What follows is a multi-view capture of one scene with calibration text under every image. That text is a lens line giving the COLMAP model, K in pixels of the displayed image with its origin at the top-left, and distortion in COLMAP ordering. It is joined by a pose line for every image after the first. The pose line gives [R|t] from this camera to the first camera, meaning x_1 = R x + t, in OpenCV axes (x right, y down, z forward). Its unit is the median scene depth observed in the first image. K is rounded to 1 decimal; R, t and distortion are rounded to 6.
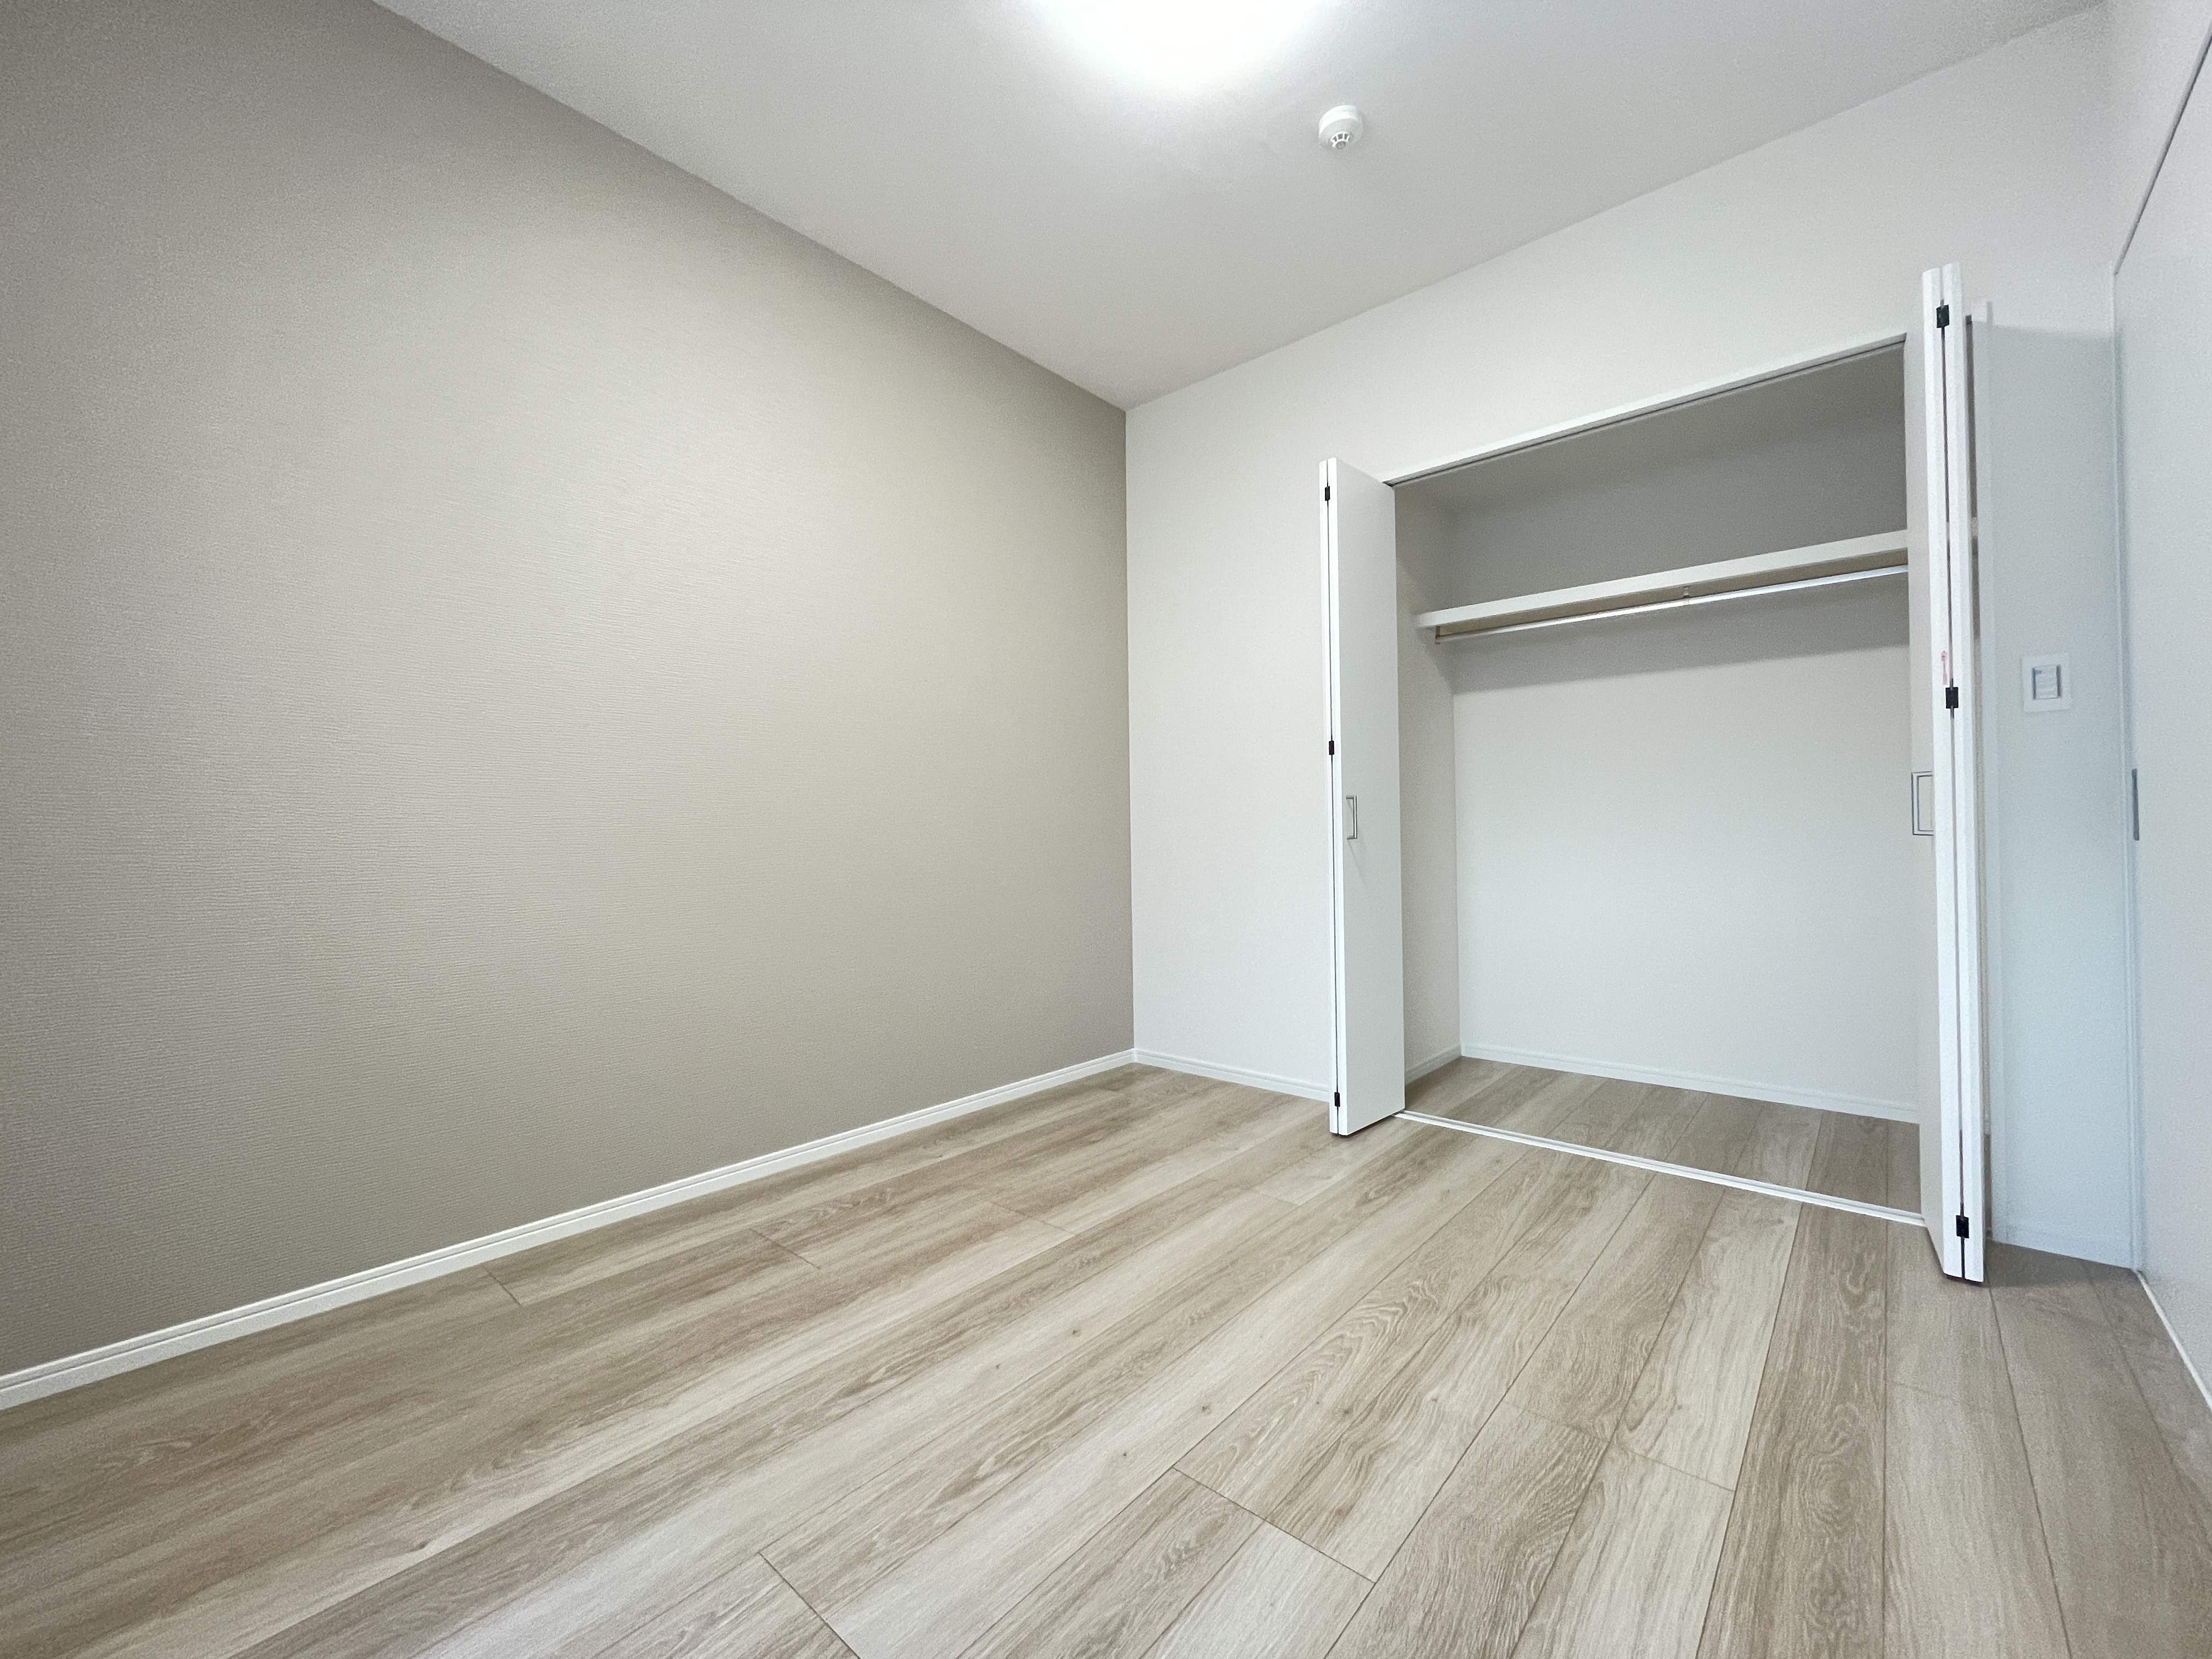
lens RADIAL K [[887.7, 0, 1106.0], [0, 887.7, 829.5], [0, 0, 1]] dist [0.000418, 0.000035]
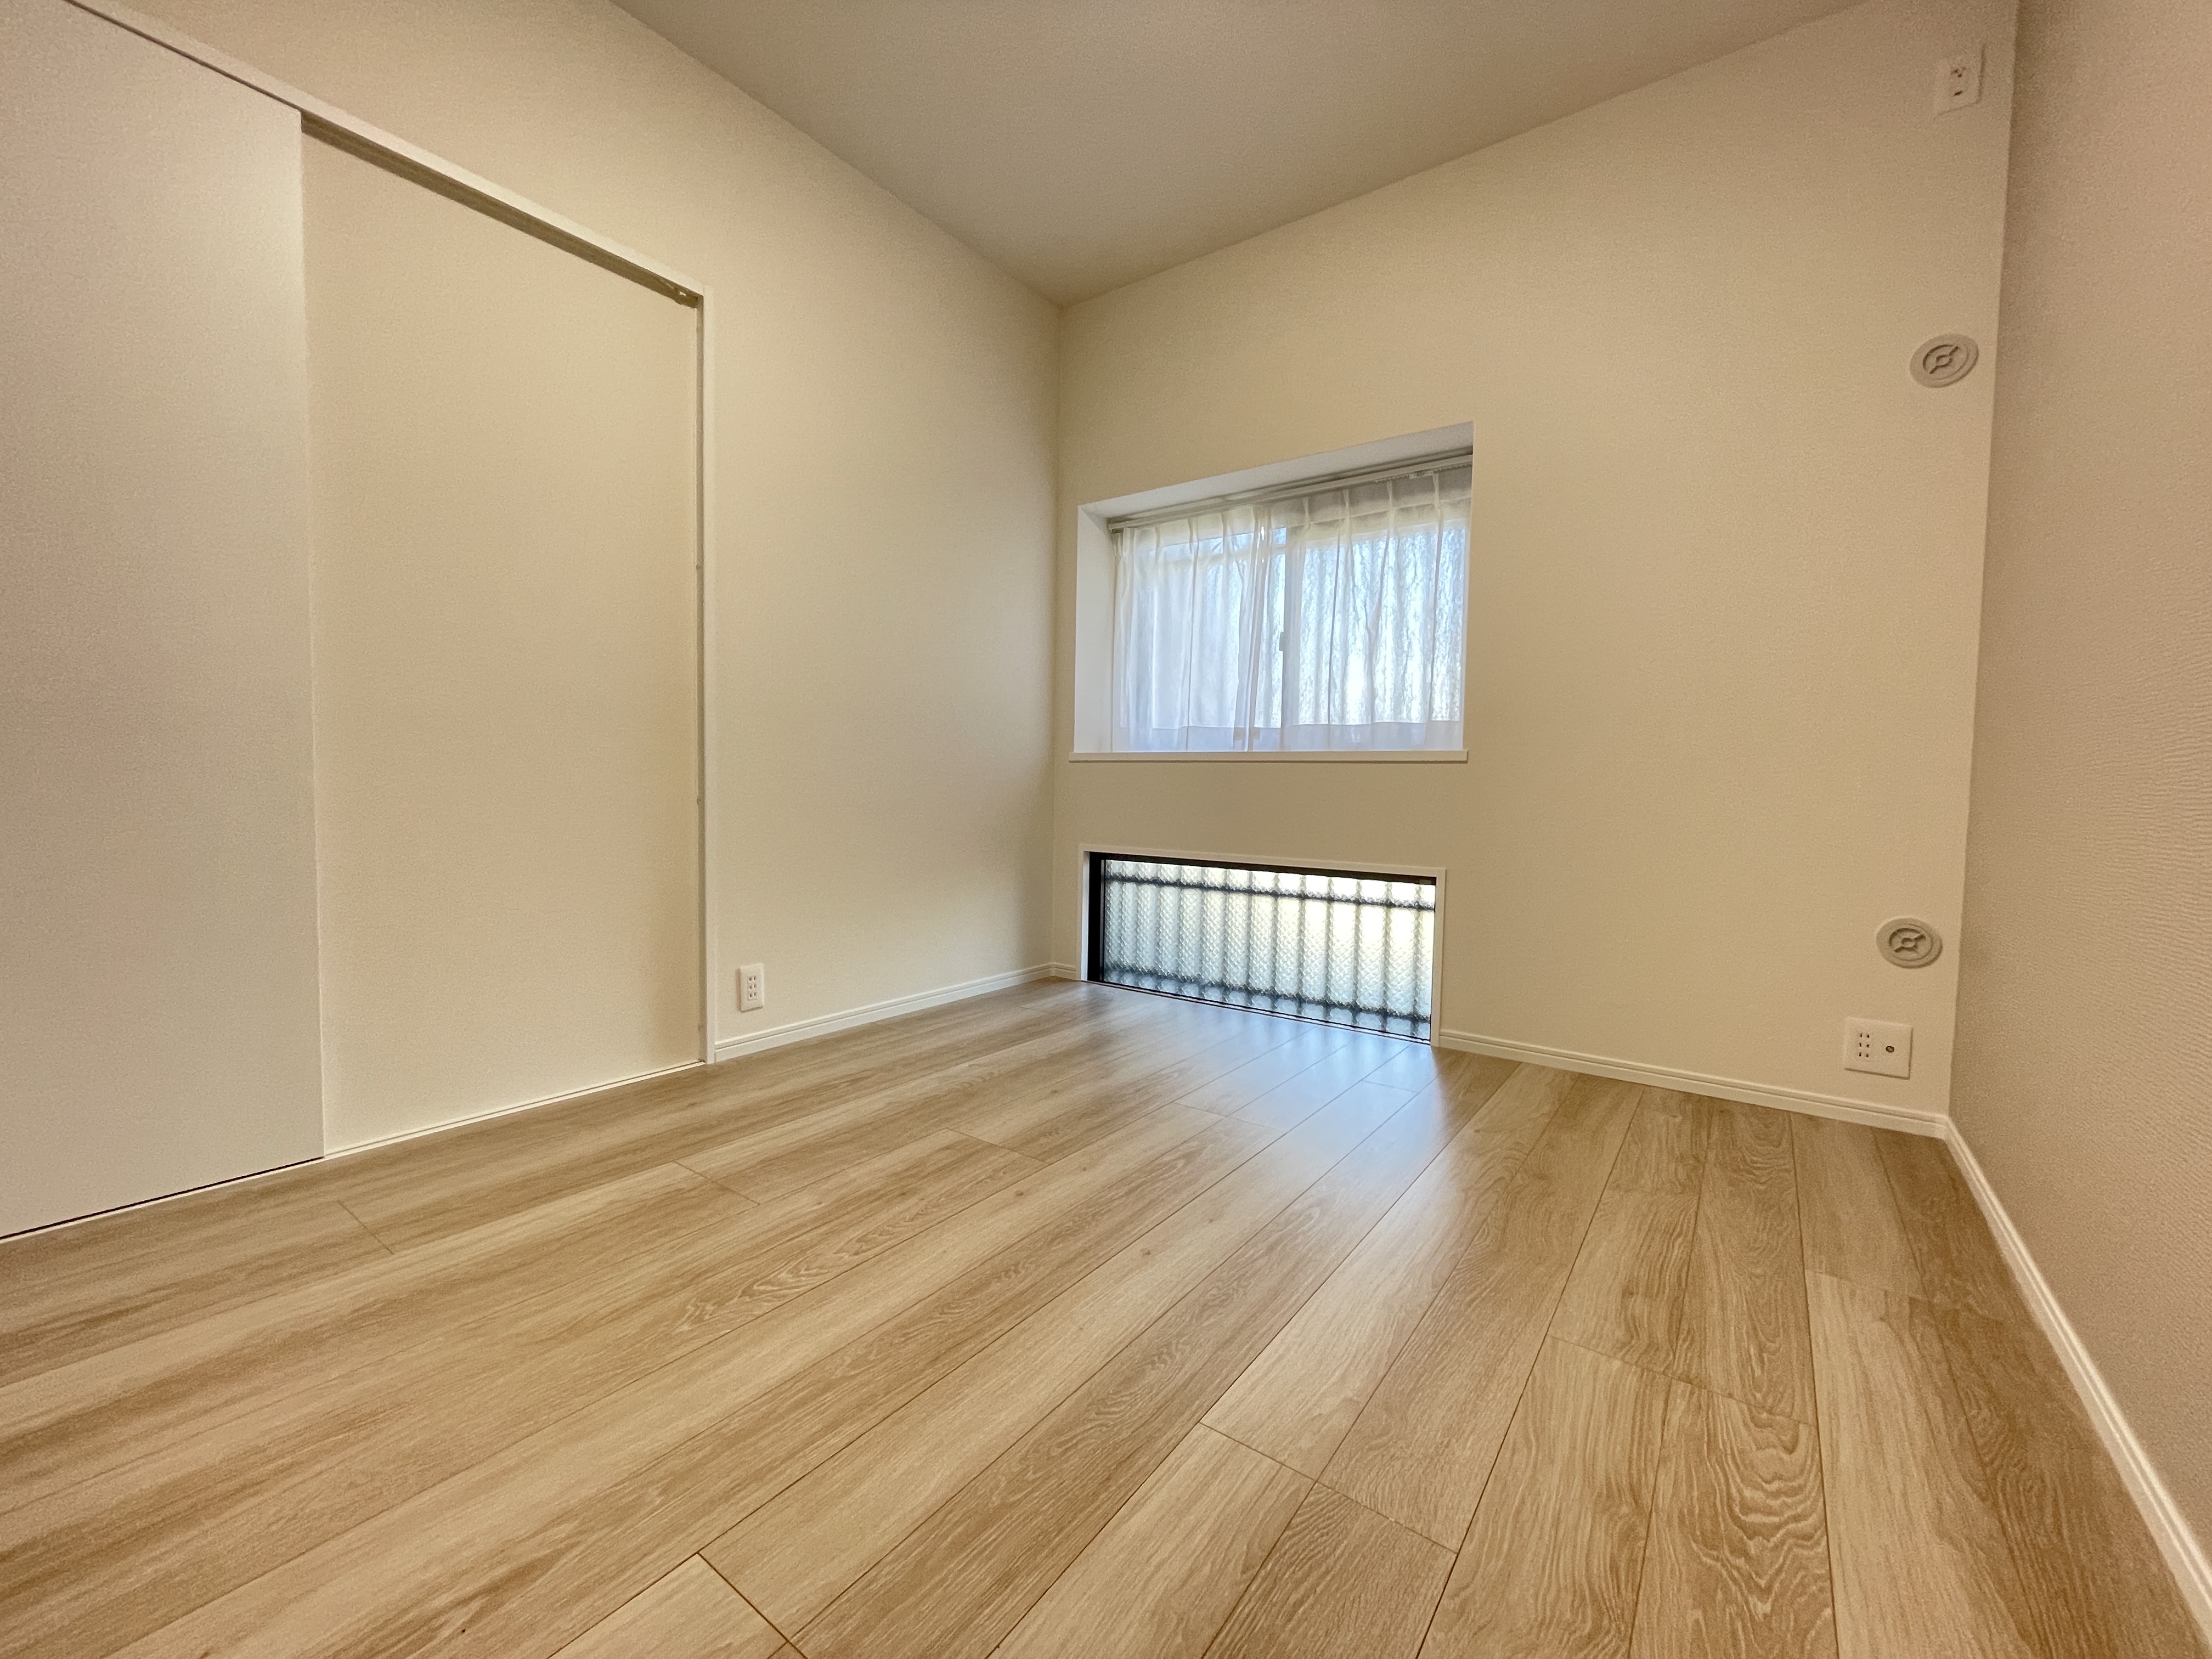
lens RADIAL K [[887.7, 0, 1106.0], [0, 887.7, 829.5], [0, 0, 1]] dist [0.000418, 0.000035]
pose [[-0.995956, -0.003961, -0.089758, 0.090043], [-0.008075, 0.998931, 0.045520, 0.088814], [0.089482, 0.046061, -0.994923, 1.850947]]
